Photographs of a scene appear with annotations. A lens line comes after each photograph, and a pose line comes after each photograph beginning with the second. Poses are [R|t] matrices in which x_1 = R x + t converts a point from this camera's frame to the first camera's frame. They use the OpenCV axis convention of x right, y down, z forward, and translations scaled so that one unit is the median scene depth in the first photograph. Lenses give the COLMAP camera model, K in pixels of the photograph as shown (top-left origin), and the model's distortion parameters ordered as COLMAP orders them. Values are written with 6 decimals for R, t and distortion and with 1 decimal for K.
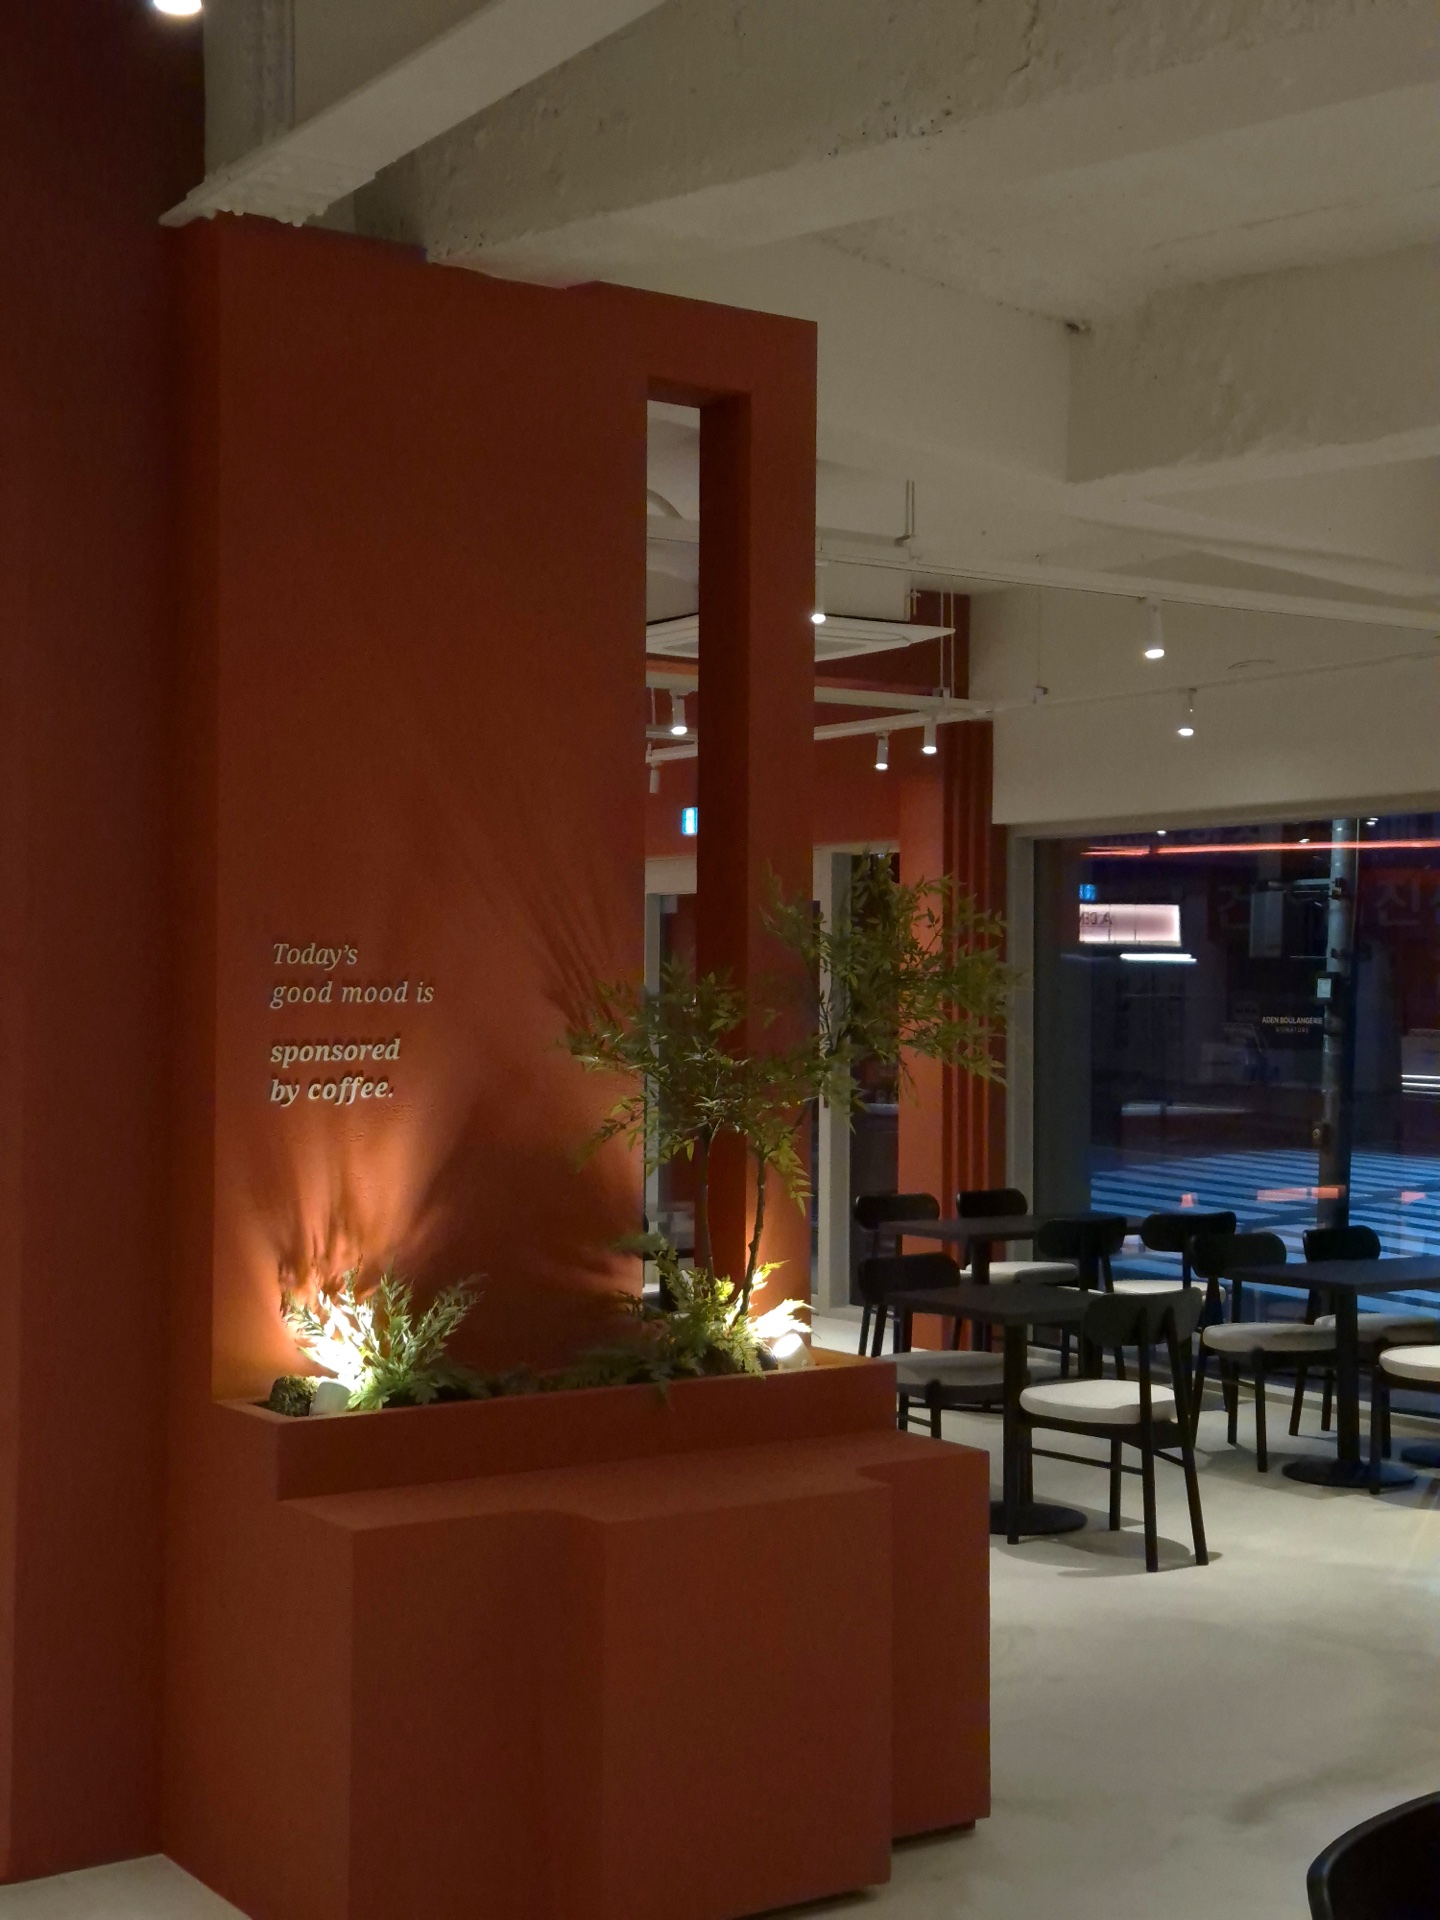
lens RADIAL K [[2593.5, 0, 720.0], [0, 2593.5, 960.0], [0, 0, 1]] dist [0.191670, -0.010790]
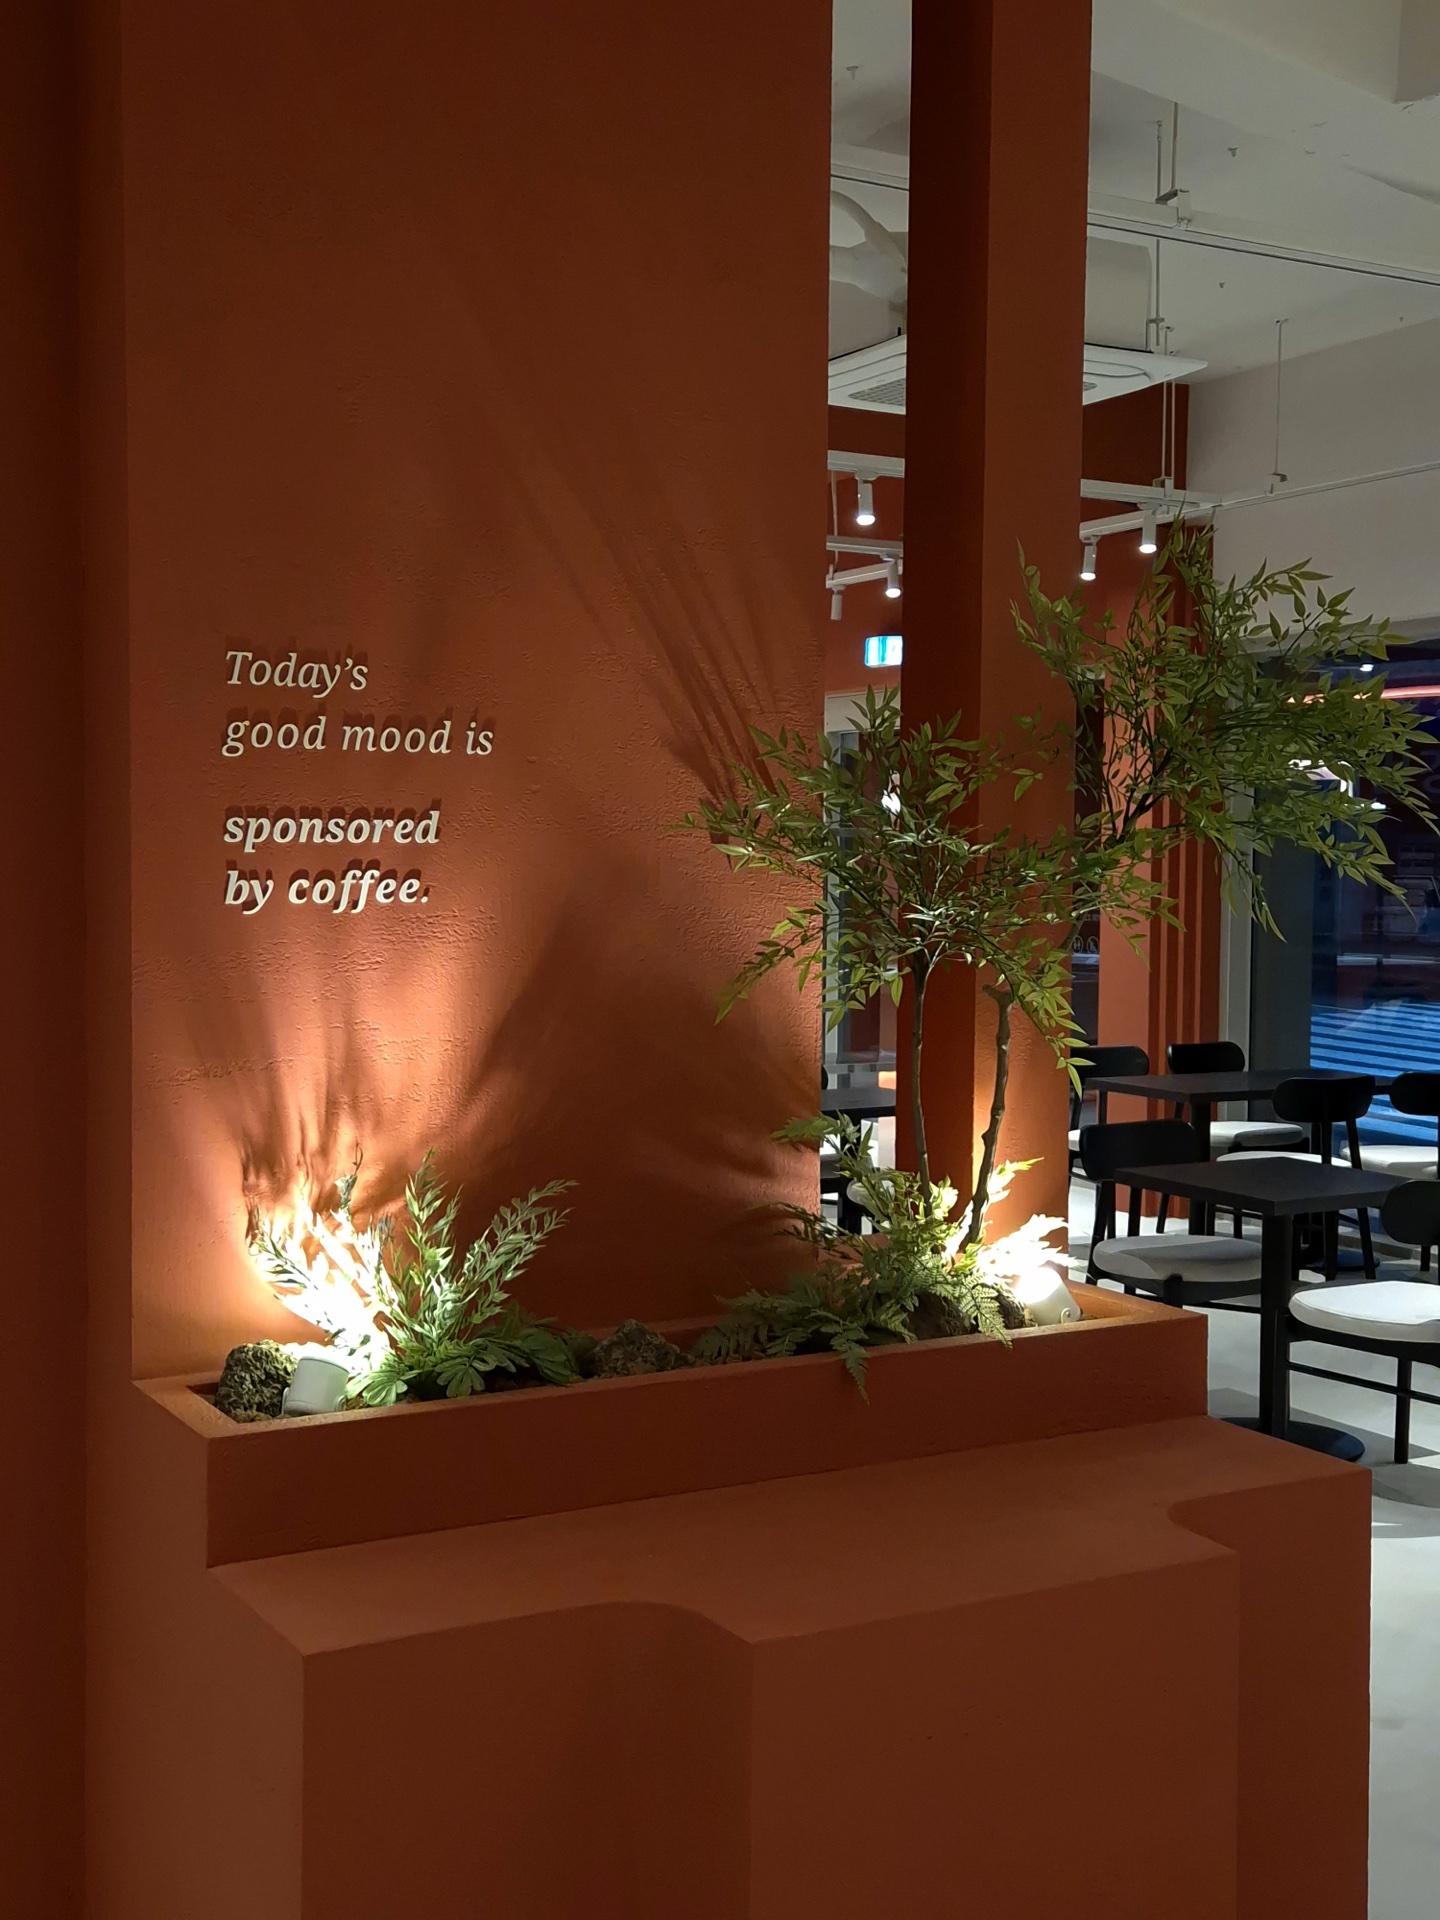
lens RADIAL K [[2593.5, 0, 720.0], [0, 2593.5, 960.0], [0, 0, 1]] dist [0.191670, -0.010790]
pose [[0.997609, 0.005903, -0.068863, -0.010725], [-0.001872, 0.998288, 0.058458, 0.029361], [0.069090, -0.058190, 0.995912, 0.371355]]
